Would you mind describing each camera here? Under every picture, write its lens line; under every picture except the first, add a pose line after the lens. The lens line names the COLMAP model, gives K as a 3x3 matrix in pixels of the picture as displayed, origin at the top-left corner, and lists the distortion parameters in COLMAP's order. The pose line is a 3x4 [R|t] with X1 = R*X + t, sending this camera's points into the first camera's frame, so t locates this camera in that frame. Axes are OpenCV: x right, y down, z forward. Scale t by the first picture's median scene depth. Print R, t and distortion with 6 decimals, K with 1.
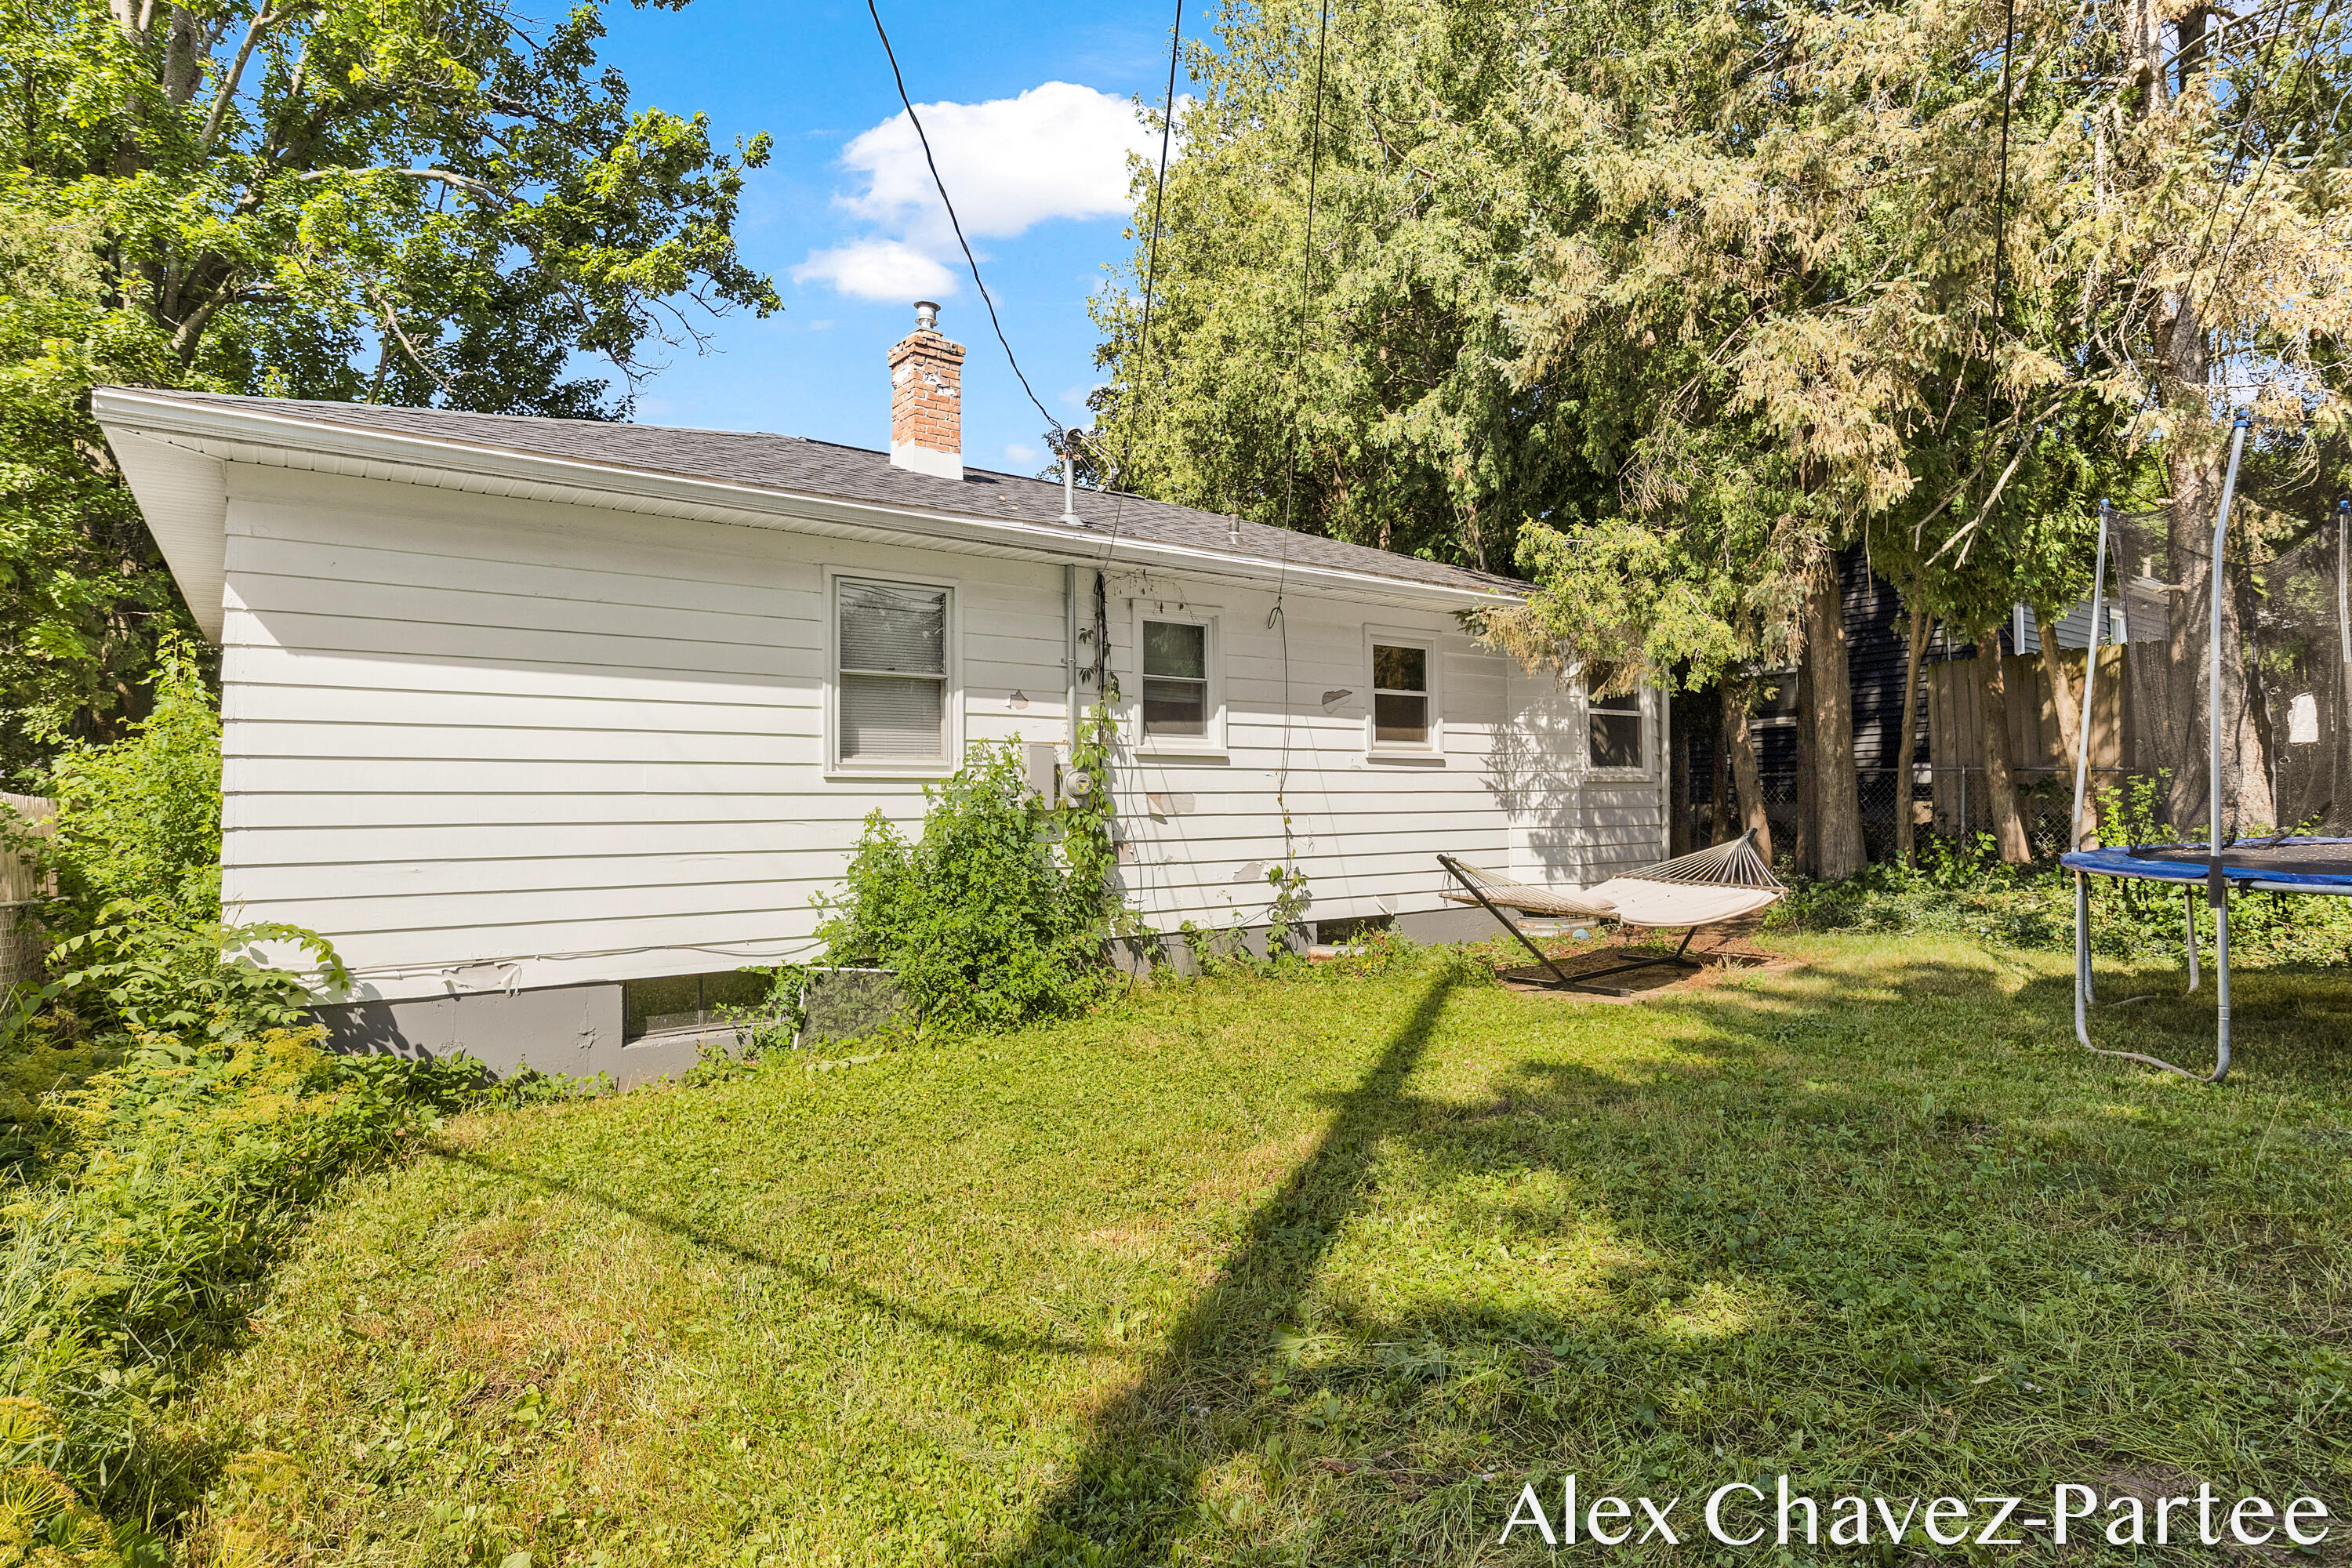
lens RADIAL K [[1272.0, 0, 1170.8], [0, 1272.0, 763.3], [0, 0, 1]] dist [-0.000859, 0.003897]
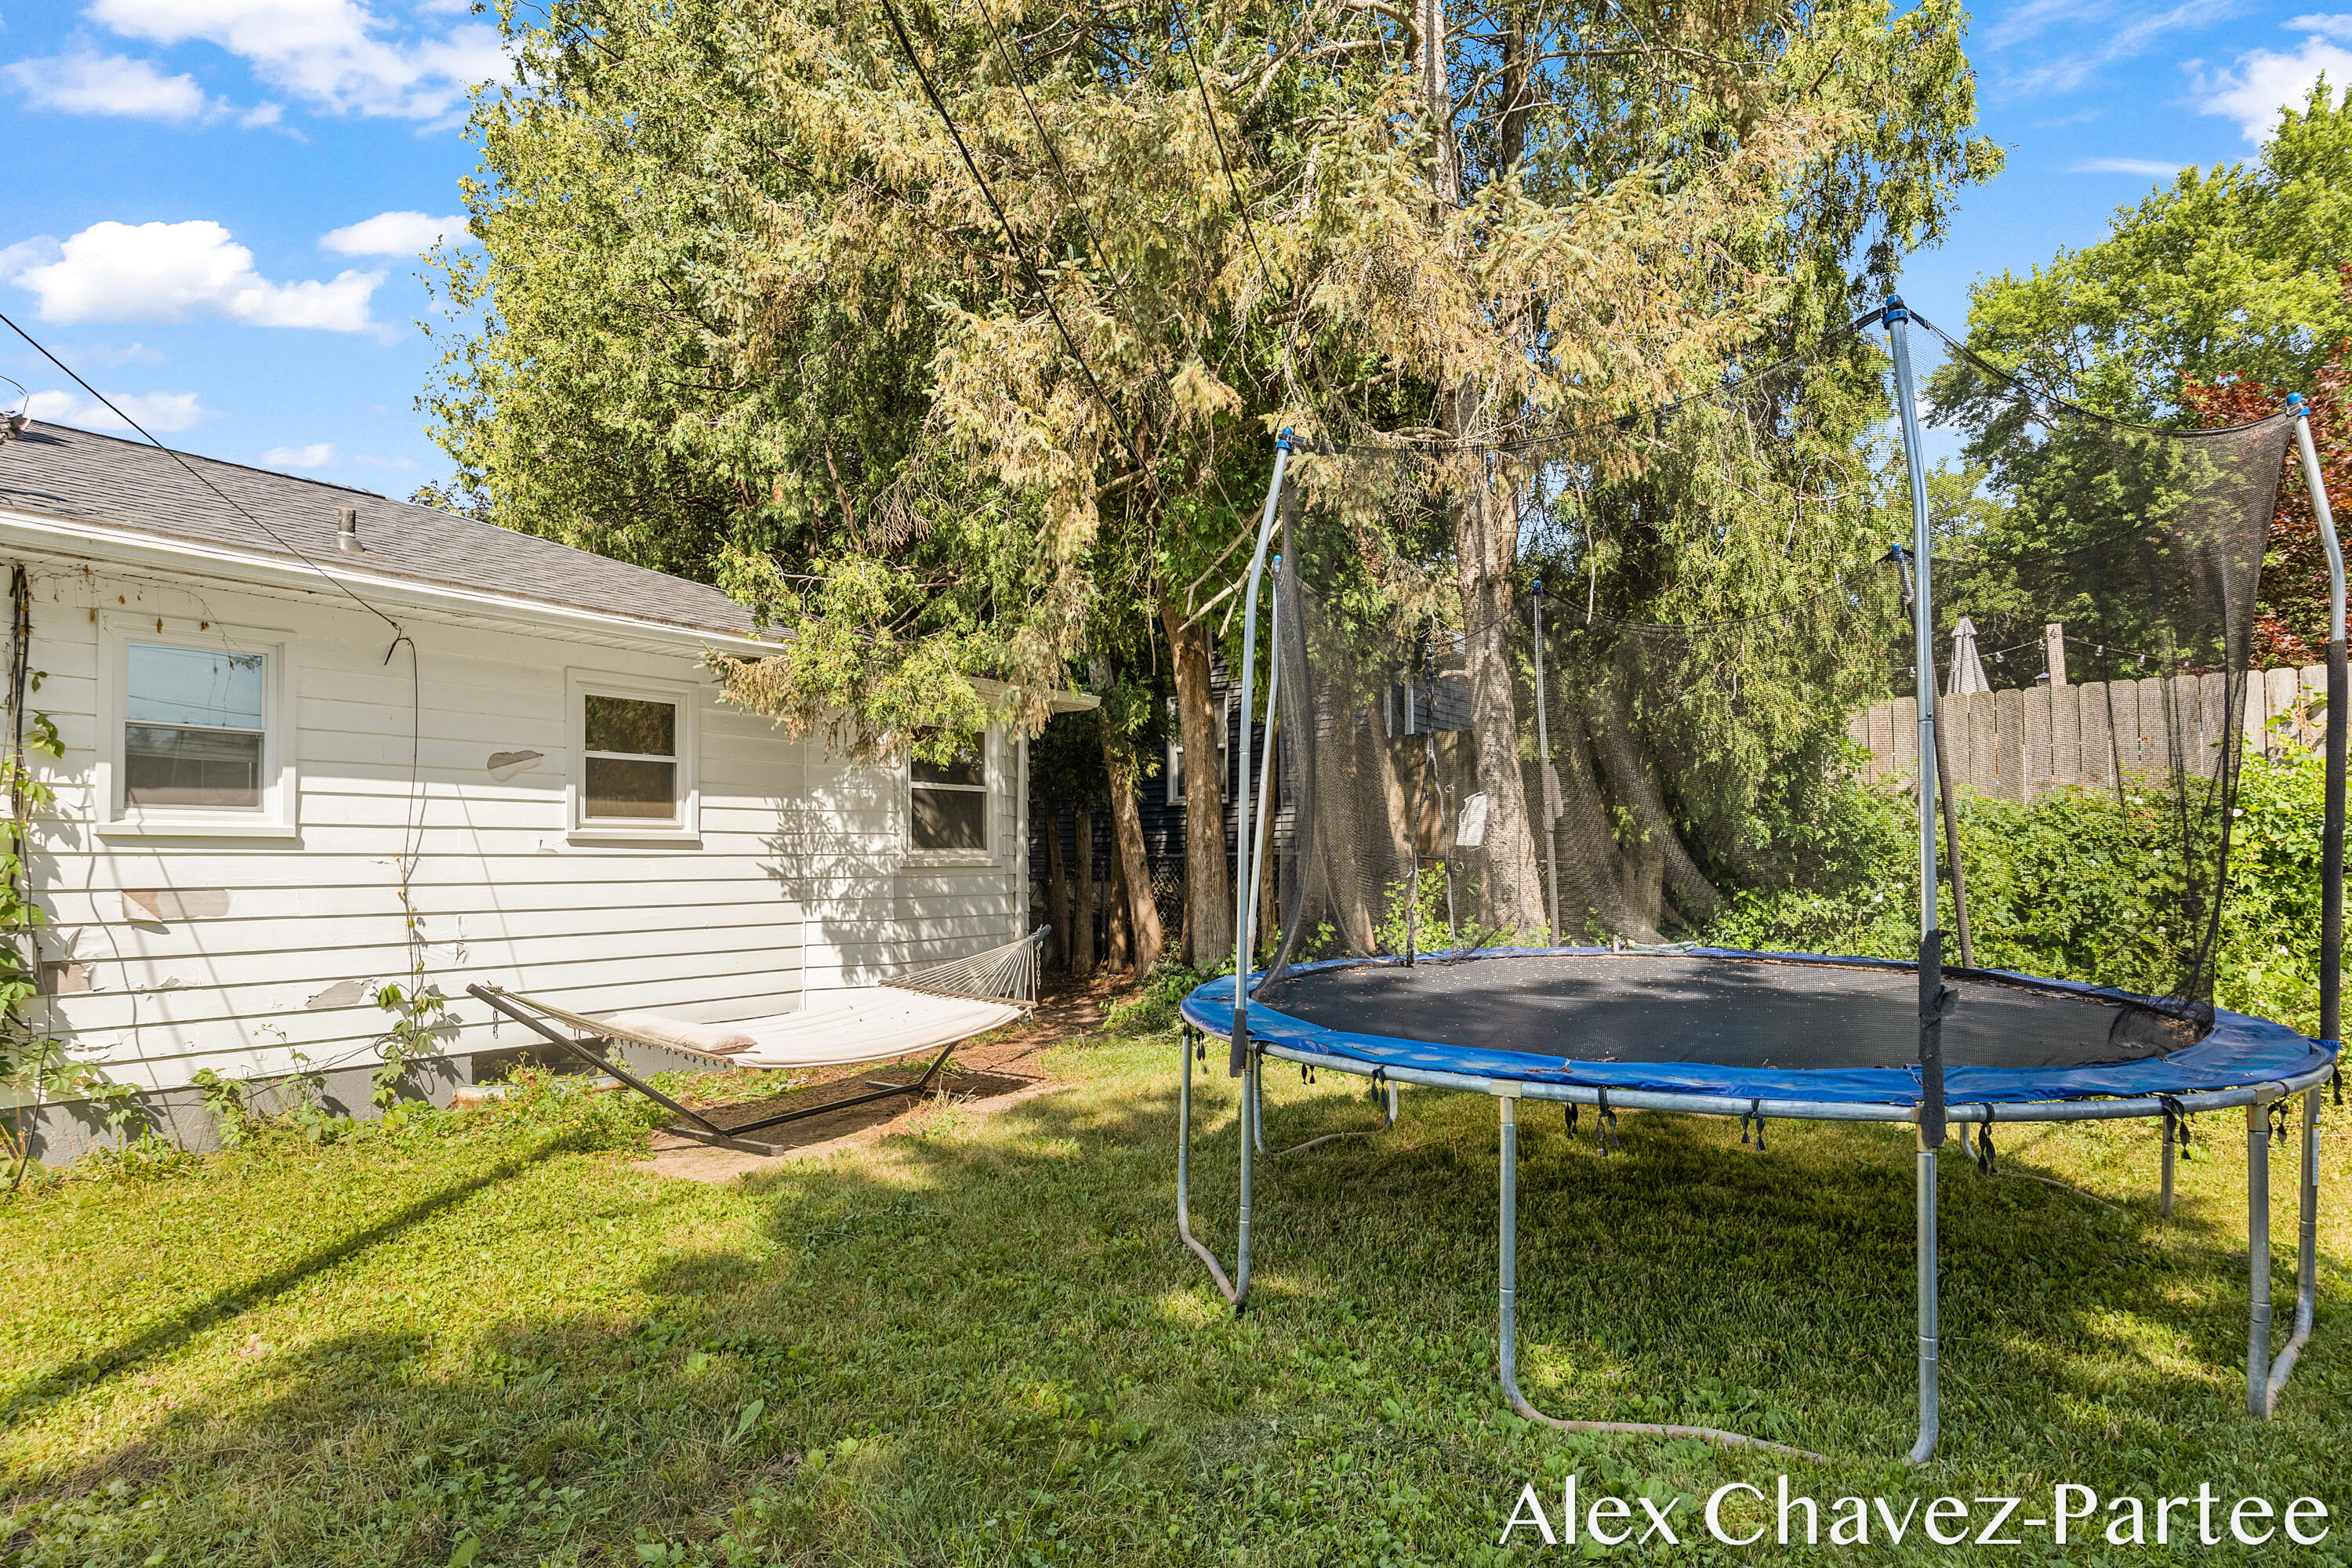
lens RADIAL K [[1272.0, 0, 1211.3], [0, 1272.0, 855.5], [0, 0, 1]] dist [-0.000859, 0.003897]
pose [[0.949530, 0.006746, 0.313604, 0.309447], [-0.014468, 0.999647, 0.022301, -0.018744], [-0.313343, -0.025712, 0.949292, 0.146249]]
